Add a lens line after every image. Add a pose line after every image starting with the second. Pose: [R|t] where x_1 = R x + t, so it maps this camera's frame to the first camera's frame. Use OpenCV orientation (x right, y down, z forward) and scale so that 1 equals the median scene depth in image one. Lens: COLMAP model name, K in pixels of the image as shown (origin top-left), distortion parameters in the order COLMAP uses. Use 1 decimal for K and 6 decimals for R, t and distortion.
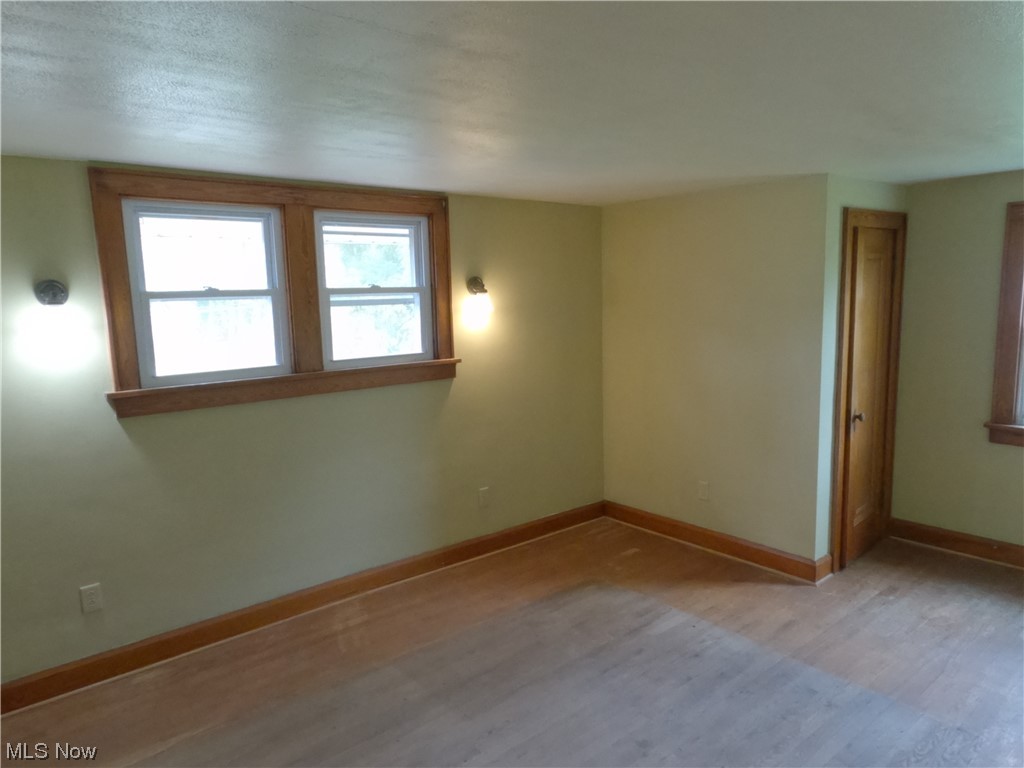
lens RADIAL K [[690.7, 0, 514.9], [0, 690.7, 382.2], [0, 0, 1]] dist [-0.000022, 0.001584]
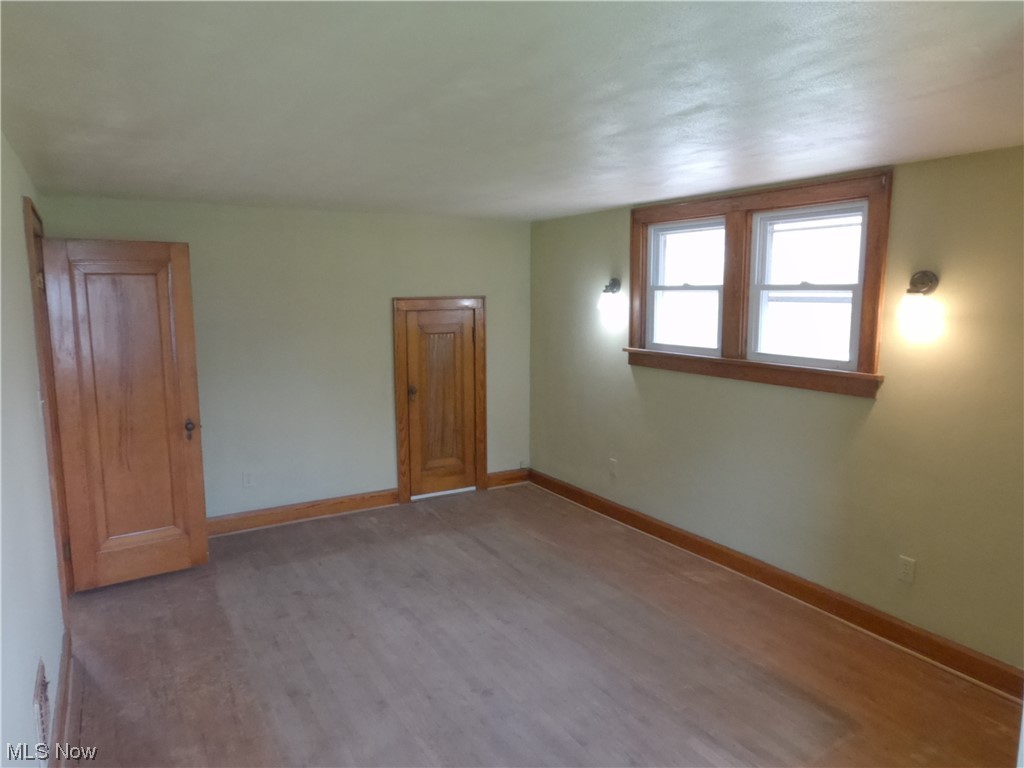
lens RADIAL K [[690.7, 0, 513.9], [0, 690.7, 386.1], [0, 0, 1]] dist [-0.000022, 0.001584]
pose [[-0.158006, 0.160201, -0.974356, 0.860035], [-0.124098, 0.975706, 0.180548, -0.129035], [0.979609, 0.149443, -0.134287, 0.797061]]
